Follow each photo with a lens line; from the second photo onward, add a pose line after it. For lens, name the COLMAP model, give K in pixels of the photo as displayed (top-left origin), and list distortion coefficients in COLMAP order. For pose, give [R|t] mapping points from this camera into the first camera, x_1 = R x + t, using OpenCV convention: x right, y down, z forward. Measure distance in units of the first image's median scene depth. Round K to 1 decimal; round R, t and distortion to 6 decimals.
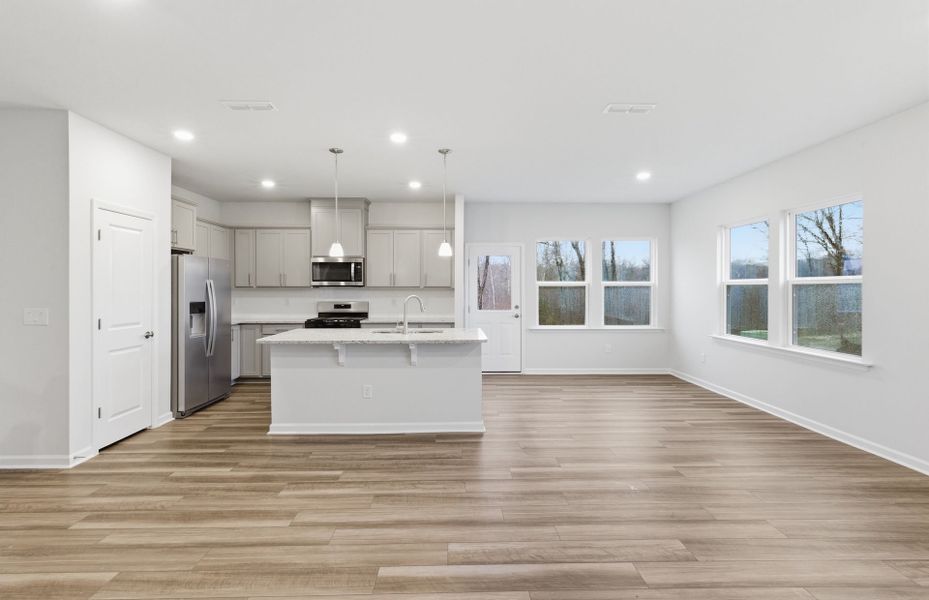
lens RADIAL K [[424.6, 0, 462.2], [0, 424.6, 287.8], [0, 0, 1]] dist [0.006334, -0.000727]
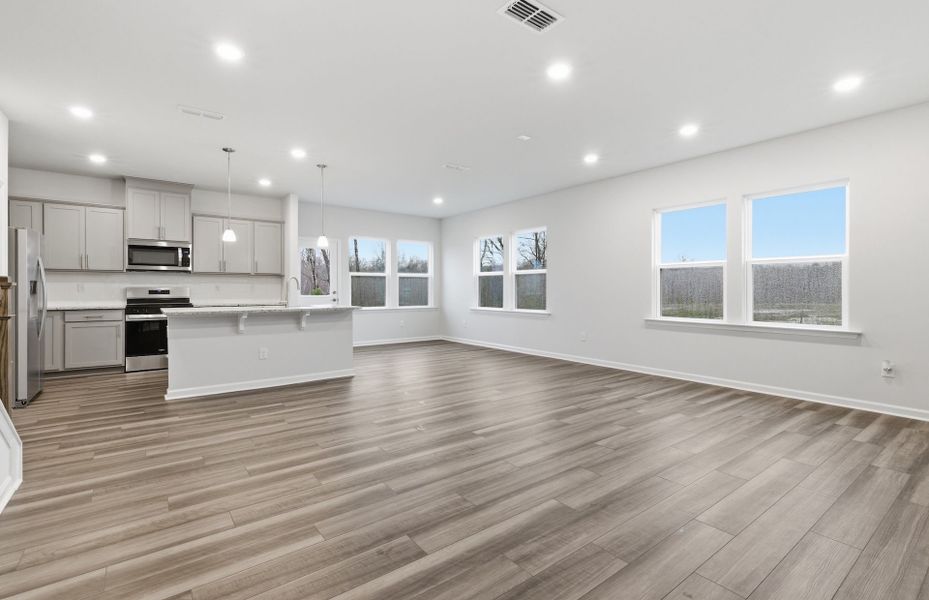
lens RADIAL K [[424.6, 0, 468.3], [0, 424.6, 294.0], [0, 0, 1]] dist [0.006334, -0.000727]
pose [[0.804576, -0.006697, 0.593812, -0.371682], [-0.001592, 0.999908, 0.013434, 0.042749], [-0.593848, -0.011754, 0.804491, -0.262327]]
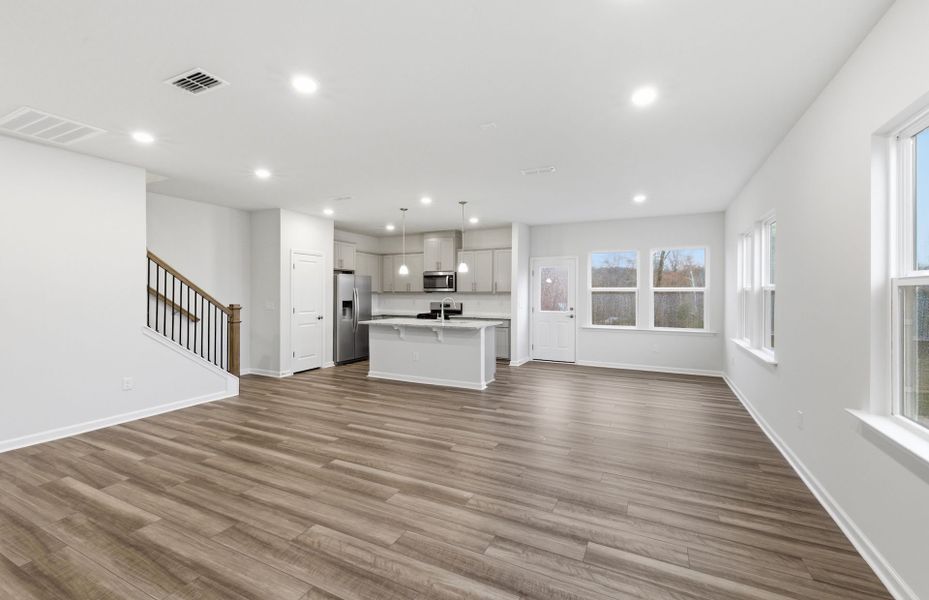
lens RADIAL K [[399.8, 0, 463.2], [0, 399.8, 295.7], [0, 0, 1]] dist [0.003337, 0.000042]
pose [[0.886237, 0.005834, -0.463196, 0.502016], [-0.002059, 0.999960, 0.008654, -0.002076], [0.463228, -0.006716, 0.886214, -0.208438]]
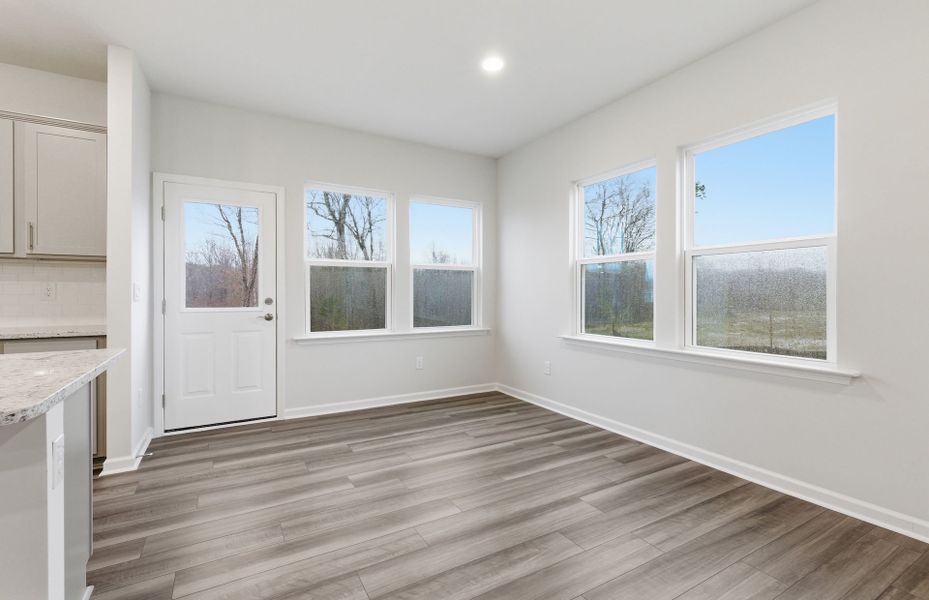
lens RADIAL K [[424.6, 0, 458.3], [0, 424.6, 294.9], [0, 0, 1]] dist [0.006334, -0.000727]
pose [[0.880787, -0.001690, 0.473510, 0.109777], [-0.001594, 0.999977, 0.006535, 0.042833], [-0.473510, -0.006511, 0.880764, 0.509422]]
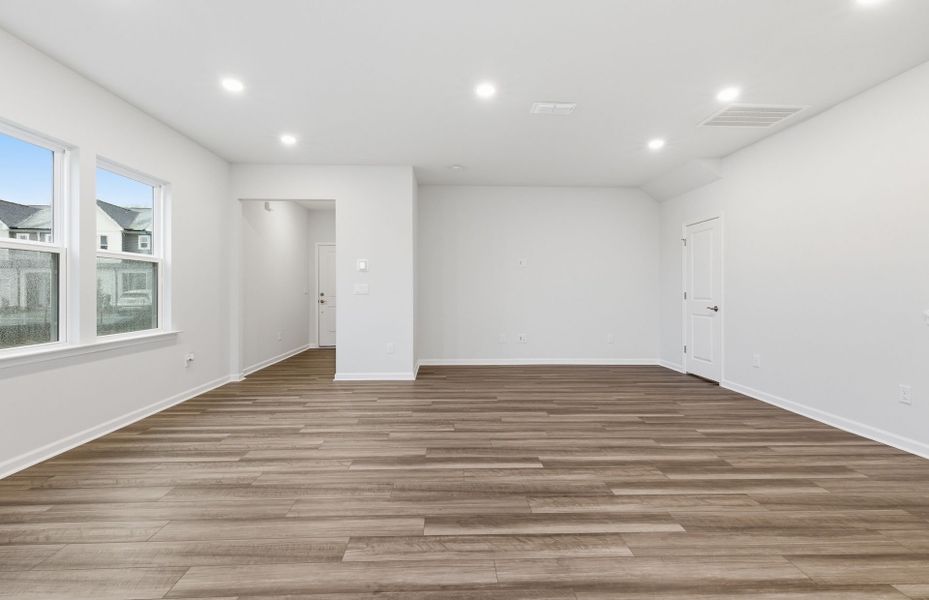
lens RADIAL K [[424.6, 0, 459.4], [0, 424.6, 291.3], [0, 0, 1]] dist [0.006334, -0.000727]
pose [[-0.999971, -0.000593, -0.007647, 0.135235], [-0.000581, 0.999999, -0.001622, 0.044954], [0.007648, -0.001618, -0.999969, 0.801136]]
